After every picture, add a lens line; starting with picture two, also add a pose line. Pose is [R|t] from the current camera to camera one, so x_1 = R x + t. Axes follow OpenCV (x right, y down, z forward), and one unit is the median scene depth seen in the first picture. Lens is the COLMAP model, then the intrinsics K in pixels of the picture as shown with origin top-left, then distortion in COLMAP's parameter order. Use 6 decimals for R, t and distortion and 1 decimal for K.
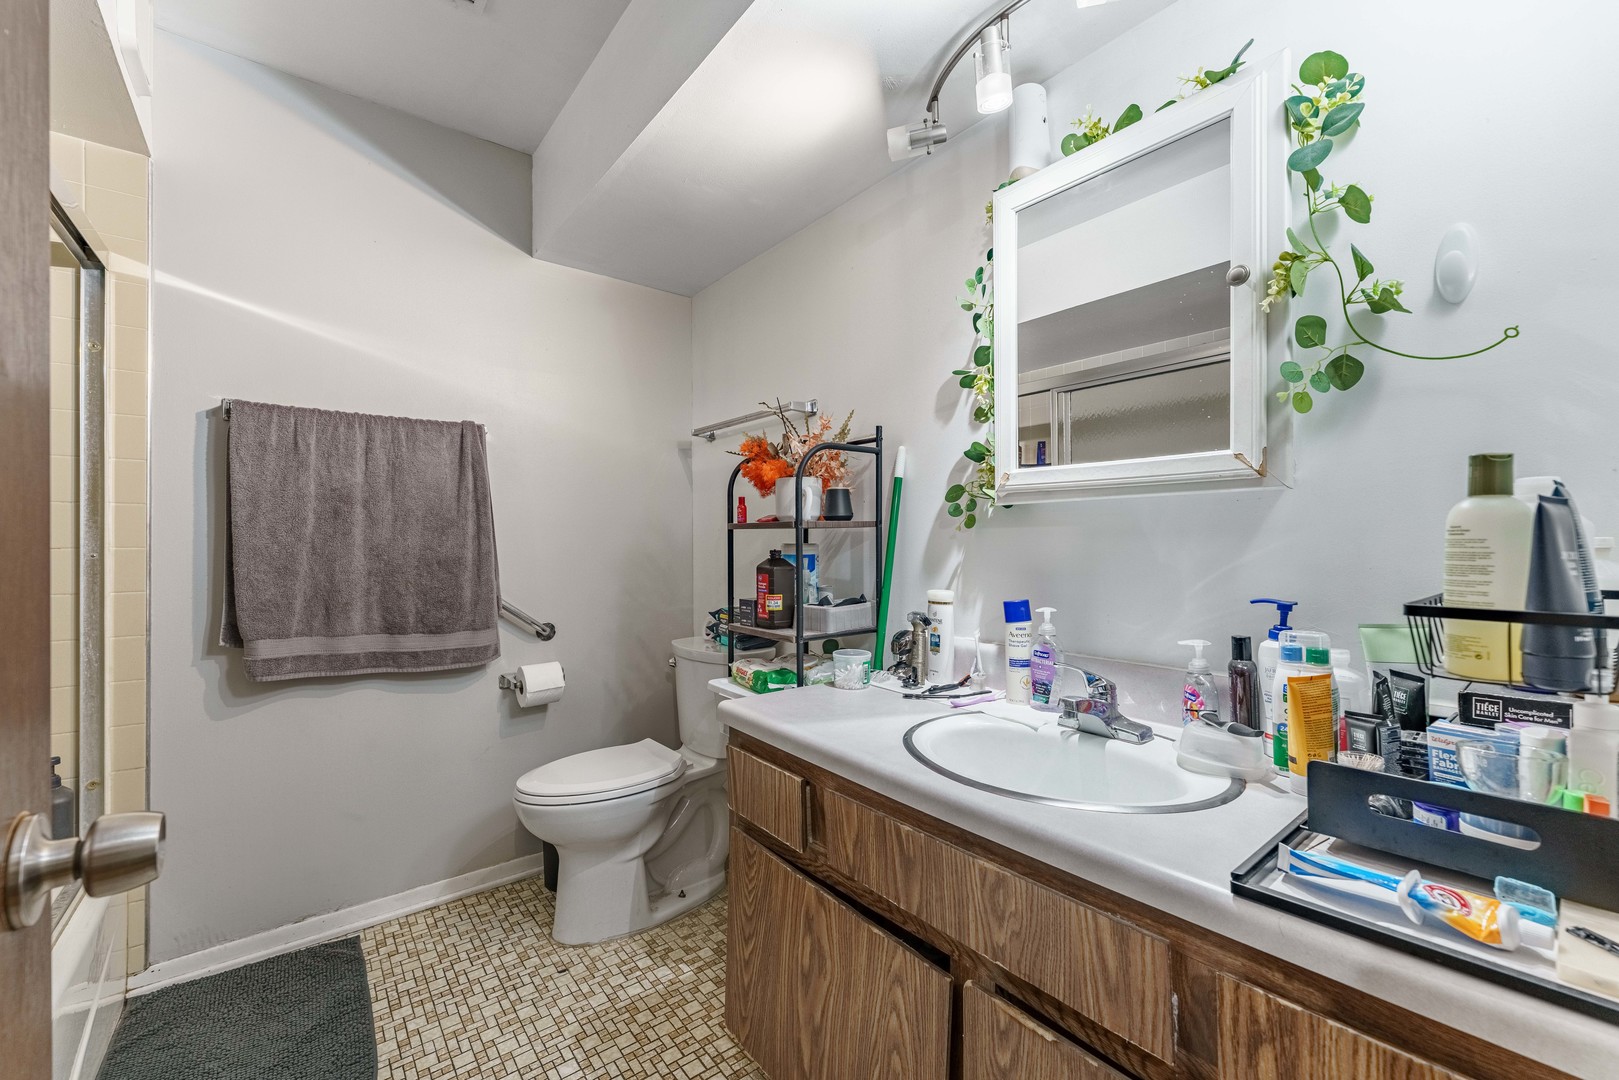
lens RADIAL K [[660.7, 0, 816.5], [0, 660.7, 541.0], [0, 0, 1]] dist [0.001744, -0.001528]
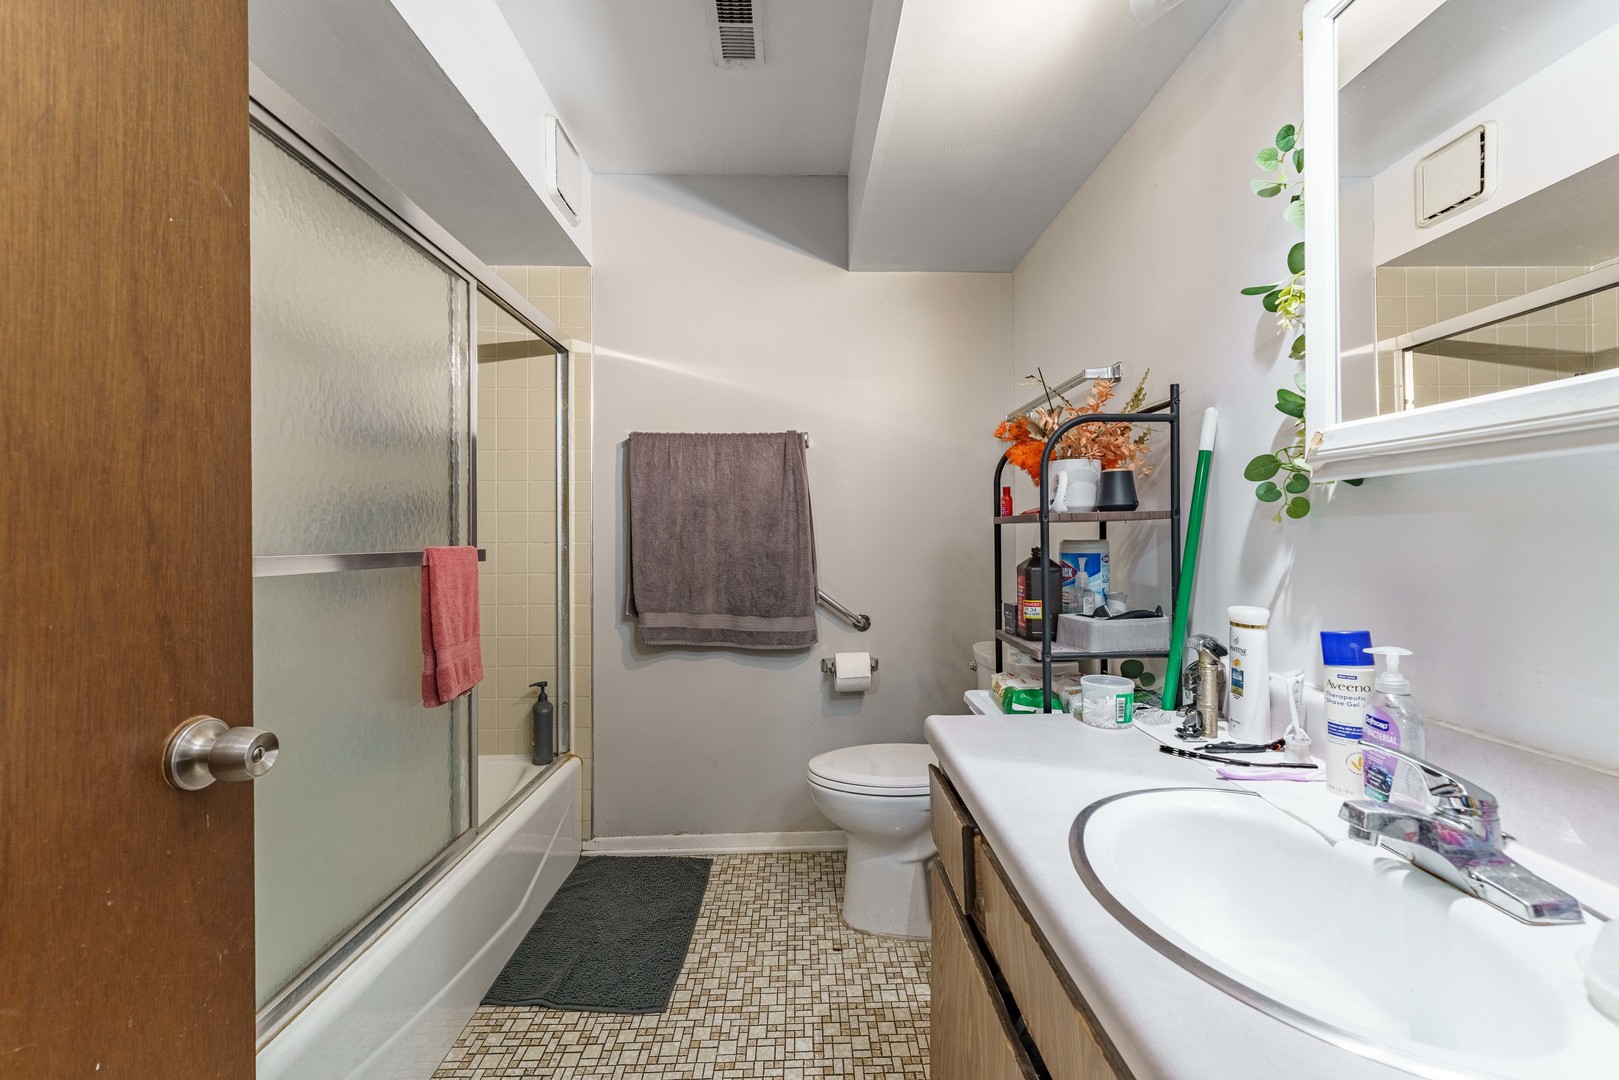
lens RADIAL K [[660.7, 0, 812.5], [0, 660.7, 536.4], [0, 0, 1]] dist [0.001744, -0.001528]
pose [[0.799533, -0.002080, -0.600618, 0.216969], [0.002993, 0.999995, 0.000522, -0.002204], [0.600614, -0.002215, 0.799536, 0.147248]]
